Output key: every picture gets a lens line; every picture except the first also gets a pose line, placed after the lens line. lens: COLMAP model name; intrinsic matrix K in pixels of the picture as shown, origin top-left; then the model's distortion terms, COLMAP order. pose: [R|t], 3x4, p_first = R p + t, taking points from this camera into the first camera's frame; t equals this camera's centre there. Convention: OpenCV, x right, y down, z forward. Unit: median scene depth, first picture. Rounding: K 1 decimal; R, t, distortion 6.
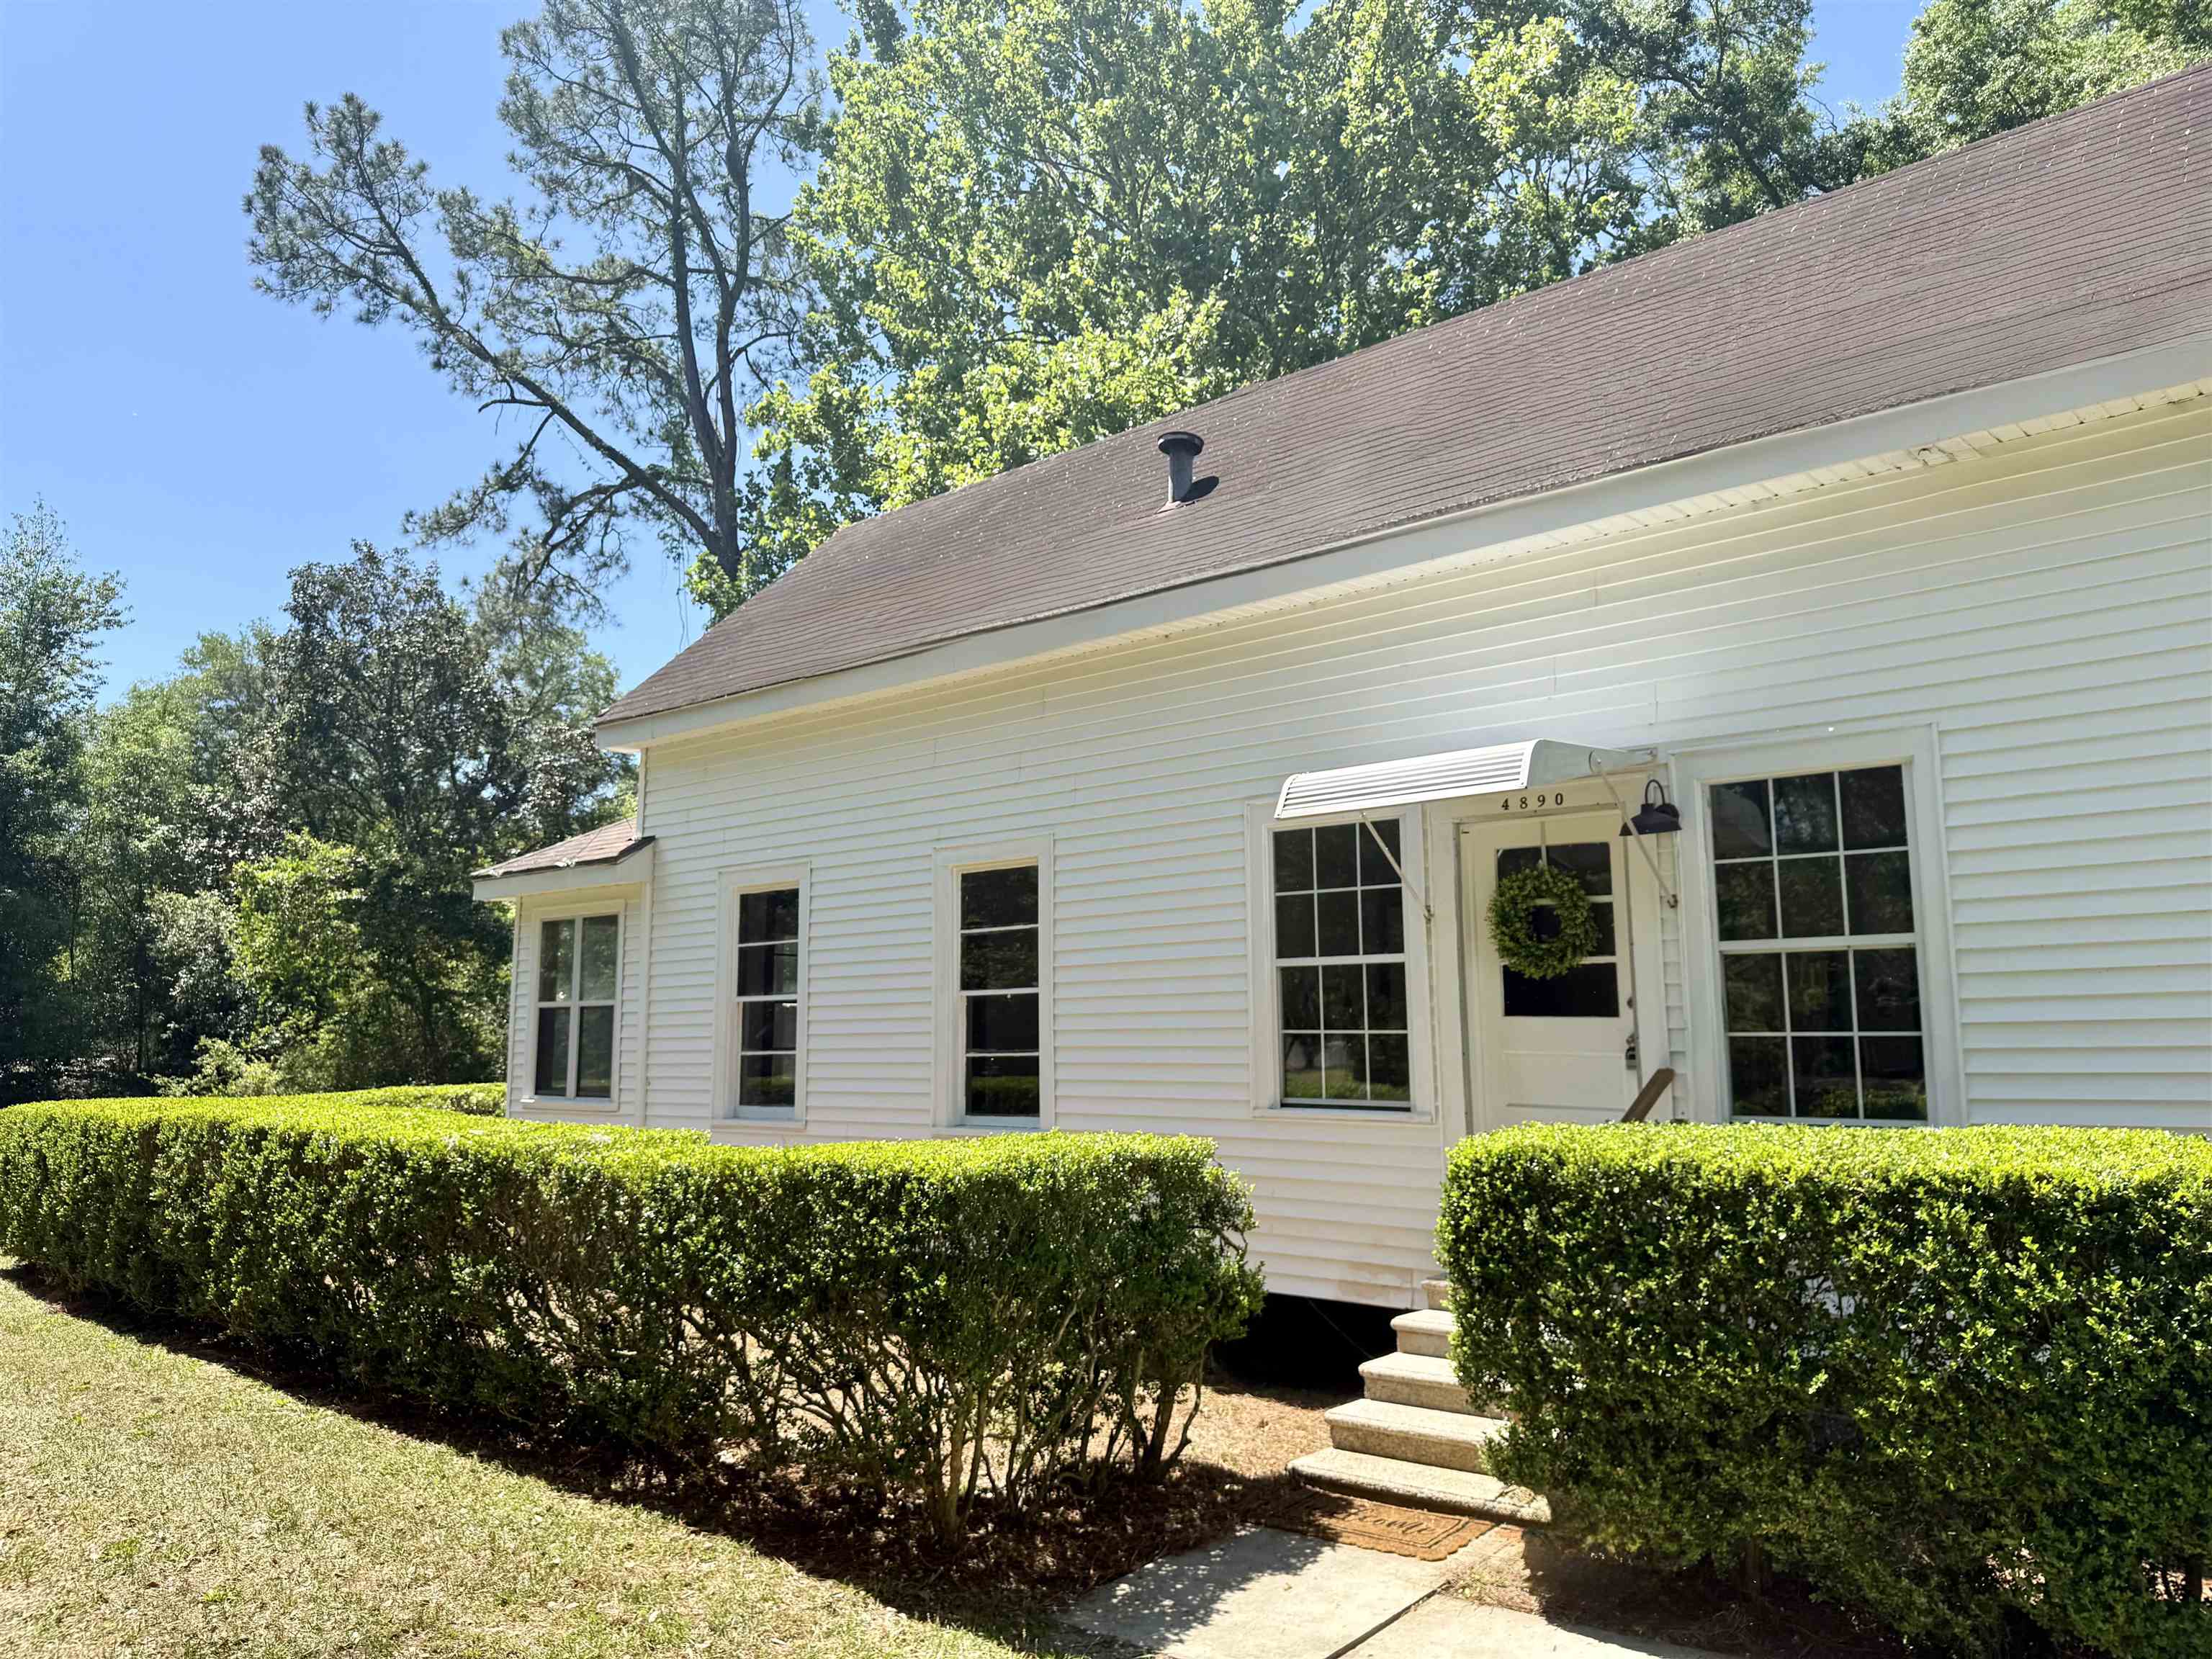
lens RADIAL K [[1583.1, 0, 1106.0], [0, 1583.1, 829.5], [0, 0, 1]] dist [0.117257, -0.063333]
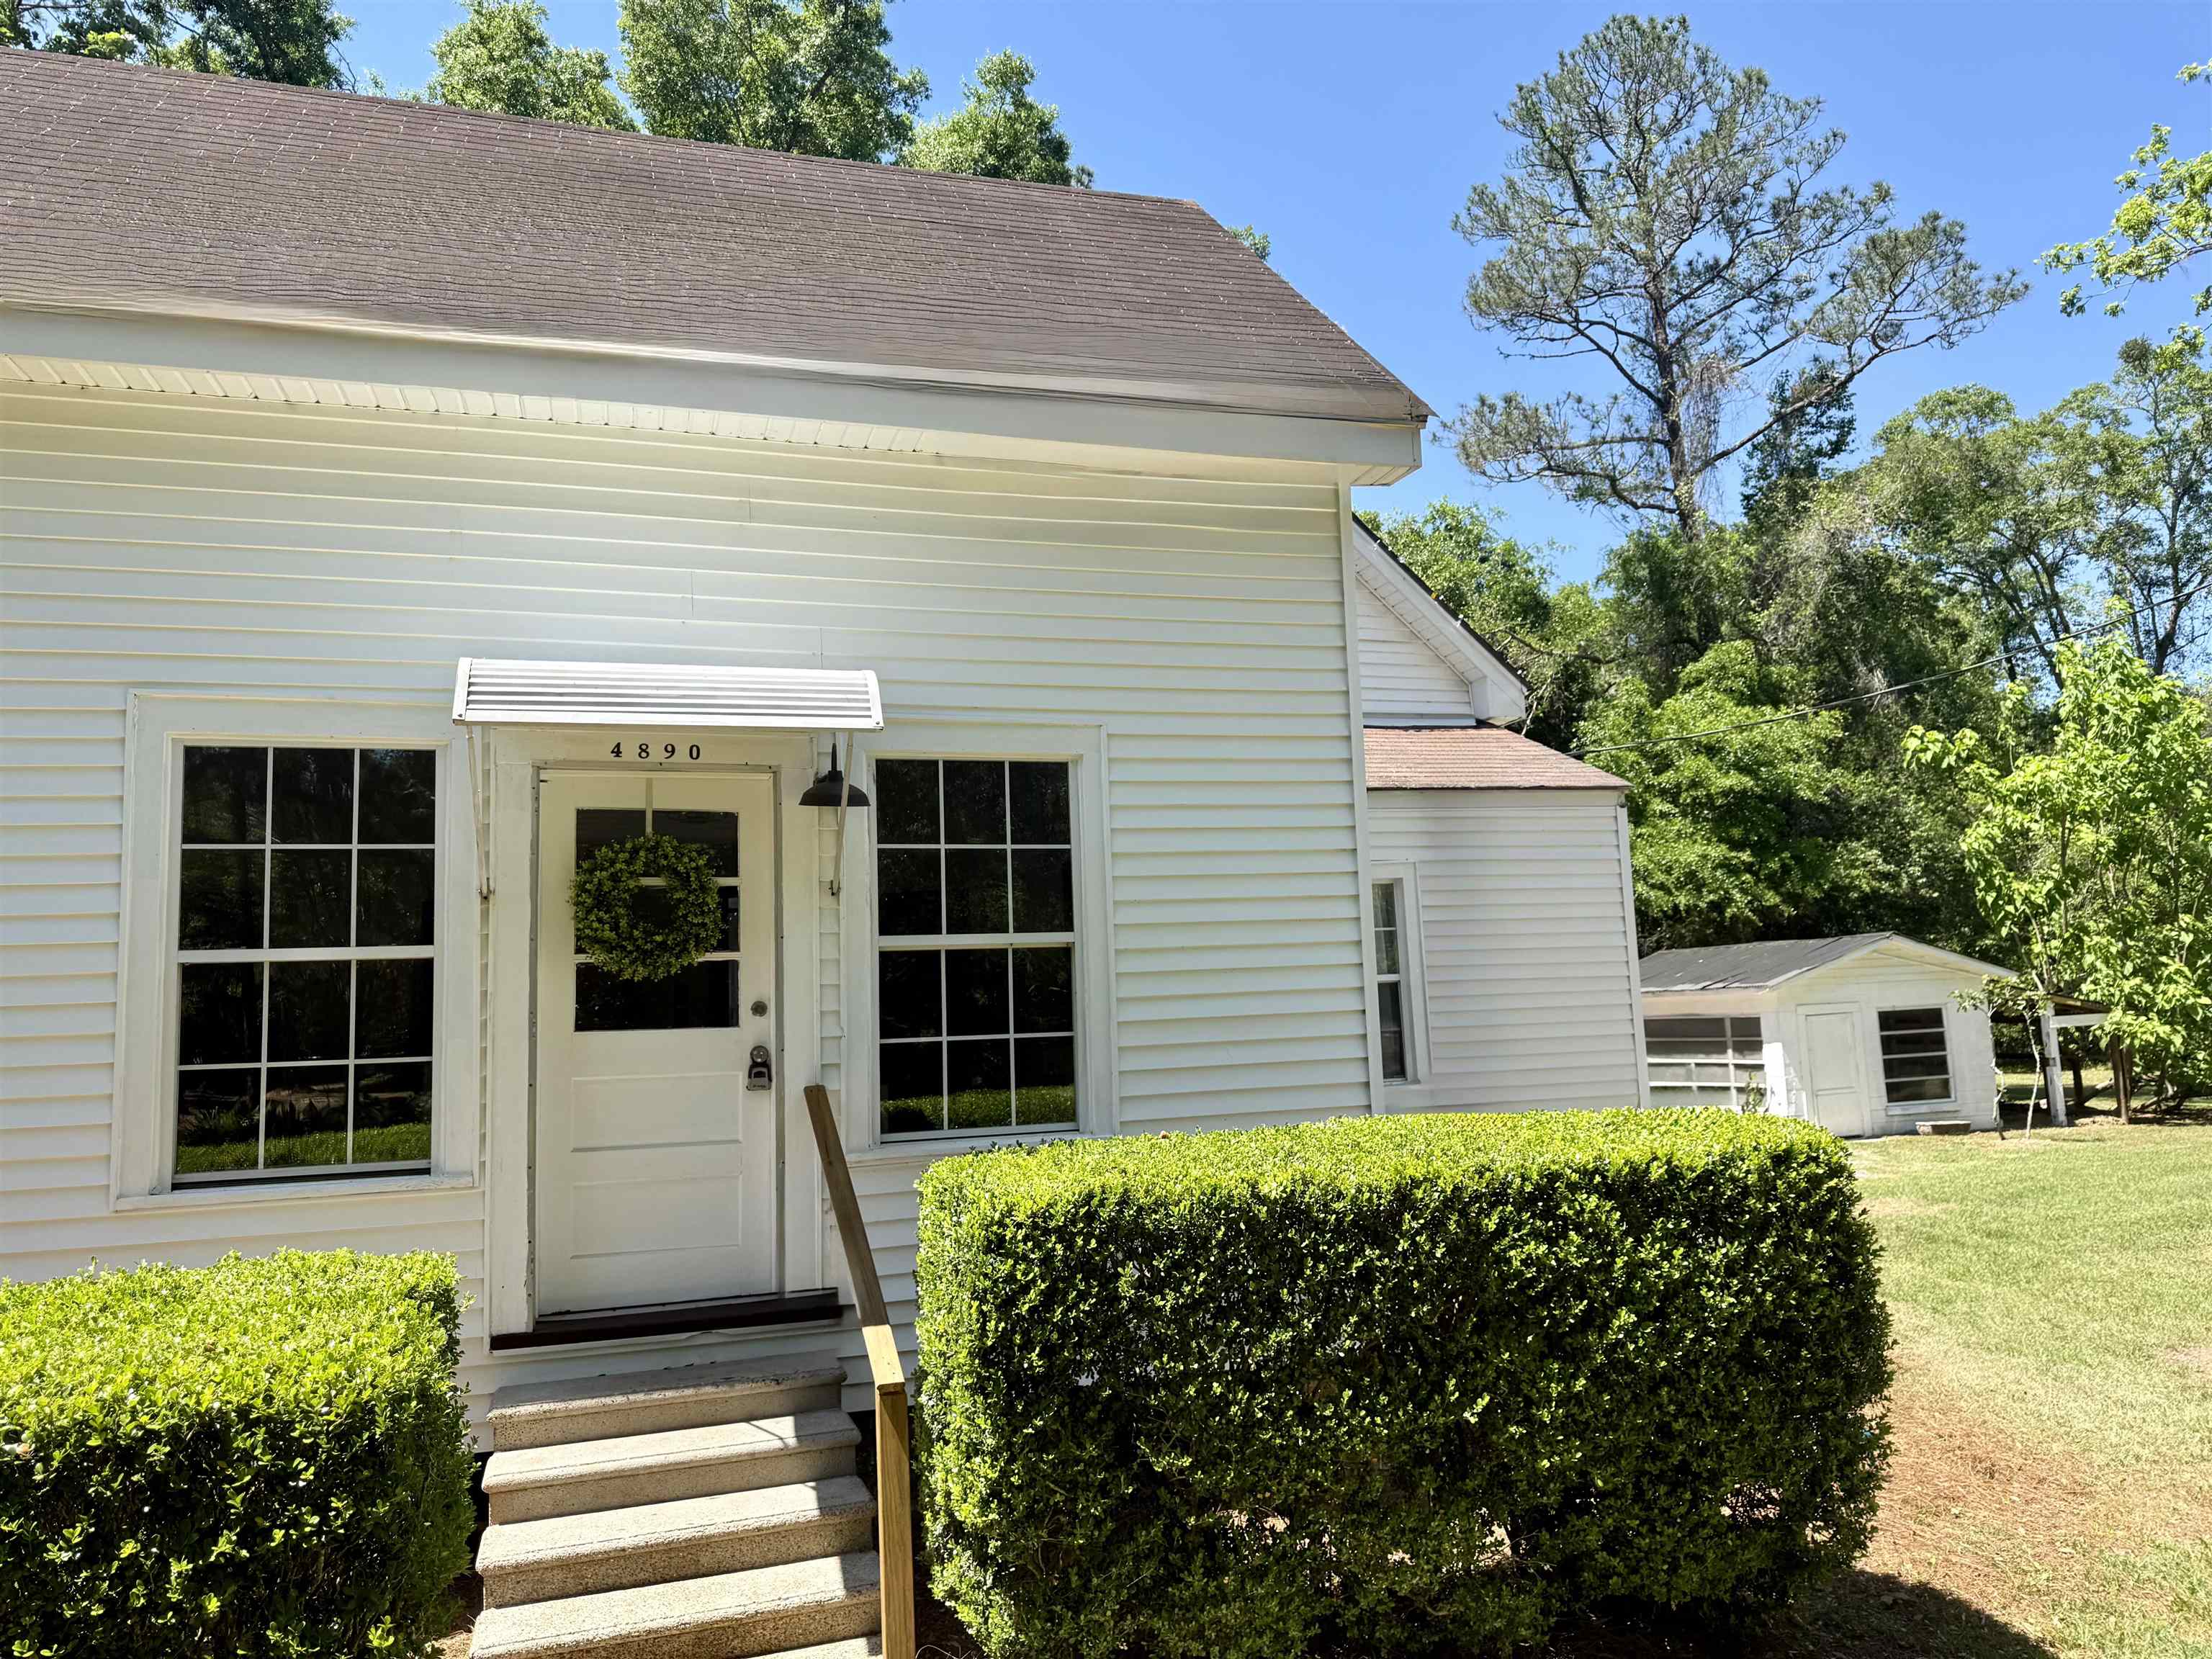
lens RADIAL K [[1583.1, 0, 1106.0], [0, 1583.1, 829.5], [0, 0, 1]] dist [0.117257, -0.063333]
pose [[0.527591, 0.091596, 0.844546, -0.313495], [-0.080213, 0.995100, -0.057815, 0.055625], [-0.845703, -0.037241, 0.532353, 0.468570]]
